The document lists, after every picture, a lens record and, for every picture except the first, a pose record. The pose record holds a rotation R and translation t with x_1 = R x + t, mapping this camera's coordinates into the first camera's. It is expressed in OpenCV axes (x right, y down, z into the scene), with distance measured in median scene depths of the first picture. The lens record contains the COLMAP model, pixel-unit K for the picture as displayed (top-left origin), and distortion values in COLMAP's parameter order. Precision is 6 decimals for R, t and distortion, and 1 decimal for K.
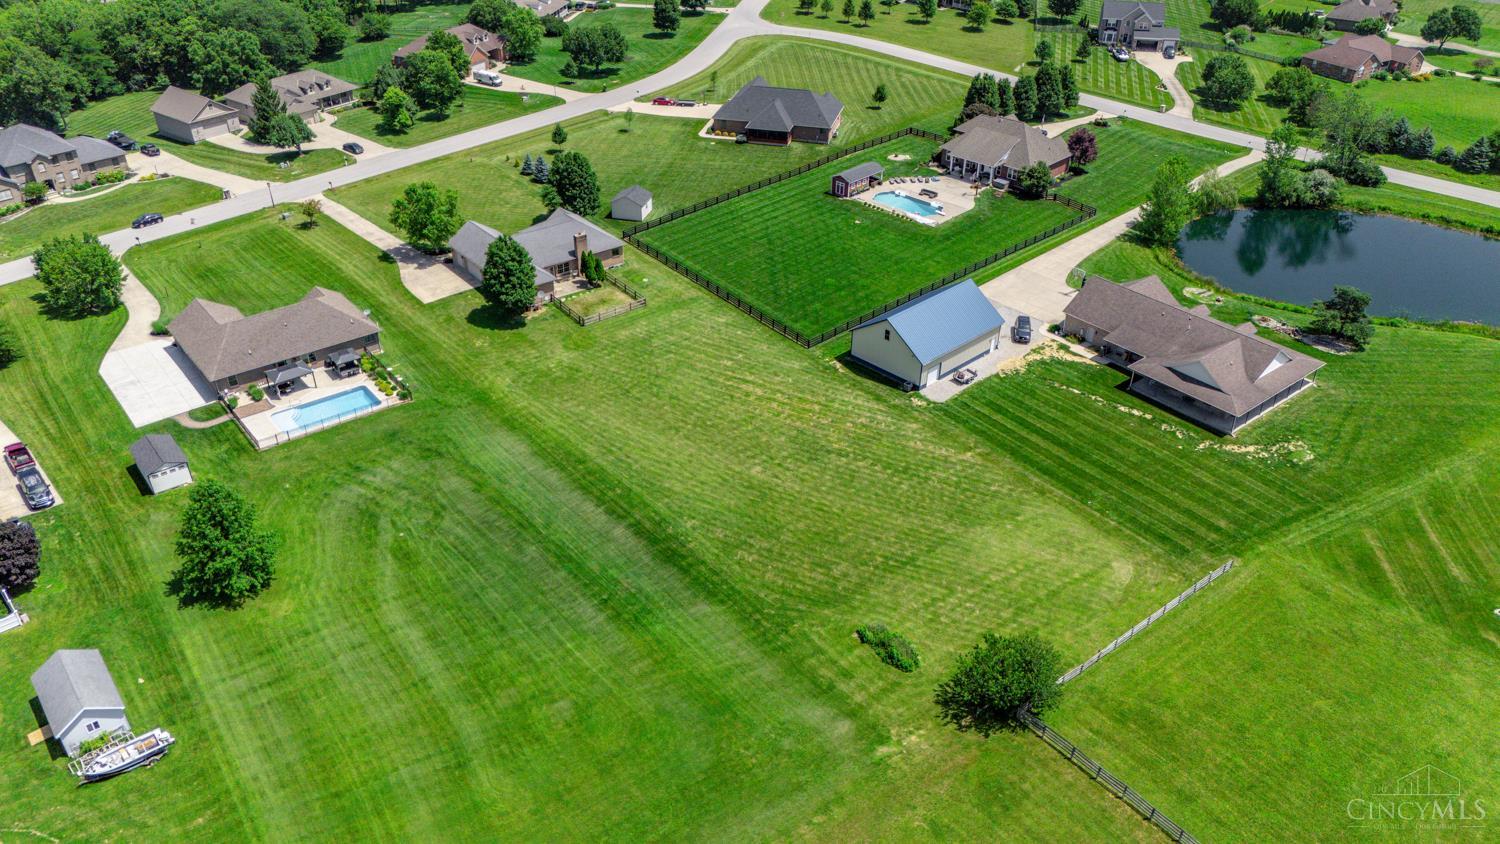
lens RADIAL K [[1162.4, 0, 795.2], [0, 1162.4, 422.0], [0, 0, 1]] dist [0.038789, -0.005230]
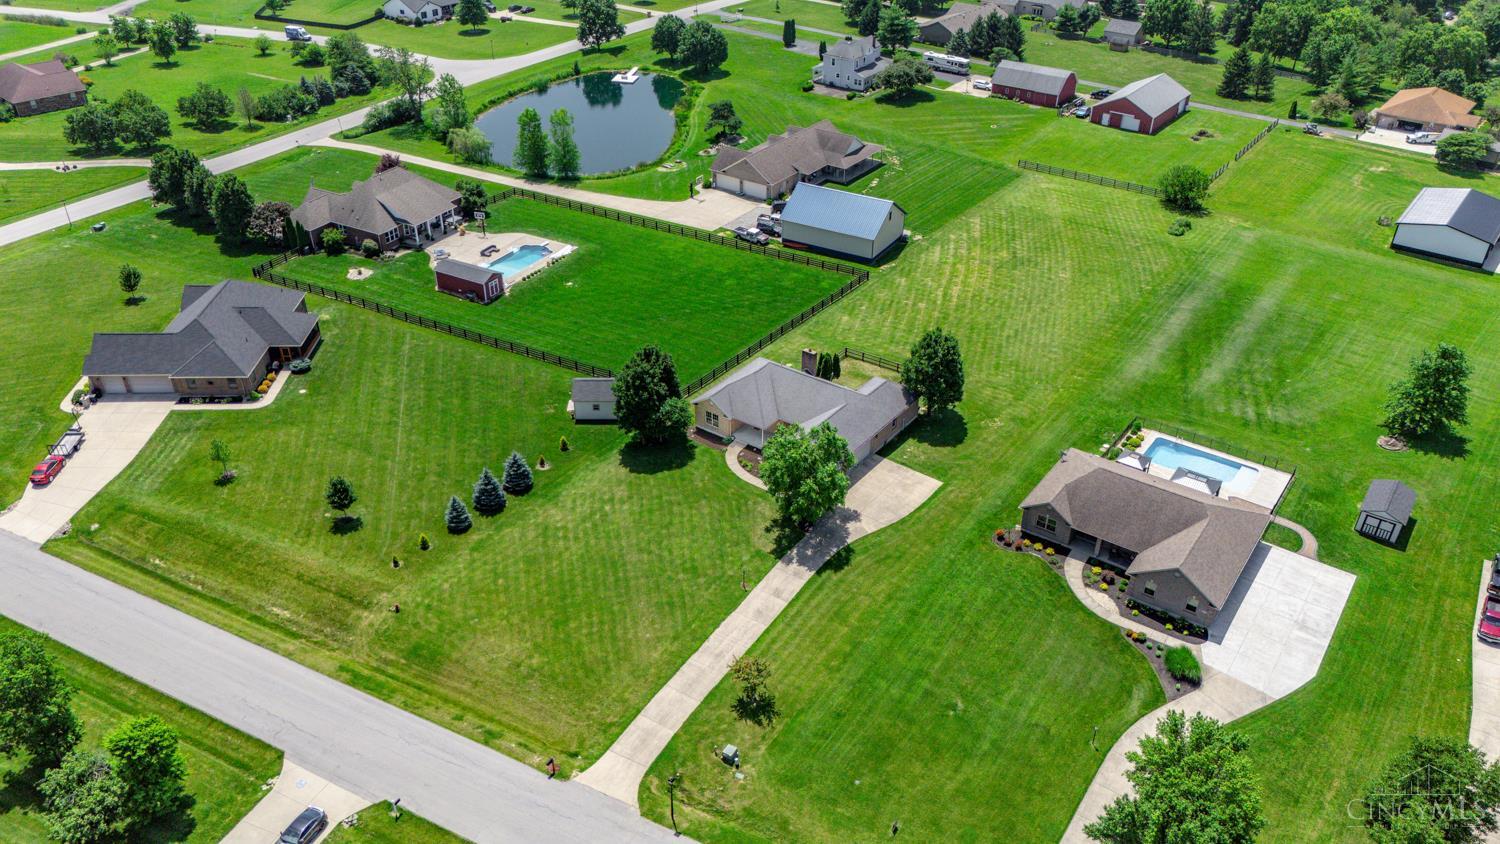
lens RADIAL K [[1109.7, 0, 750.0], [0, 1109.7, 422.0], [0, 0, 1]] dist [0.048056, -0.037655]
pose [[-0.253969, -0.523064, 0.813575, -0.926406], [0.503884, 0.646438, 0.572903, -0.660020], [-0.825591, 0.555447, 0.099389, 1.077924]]
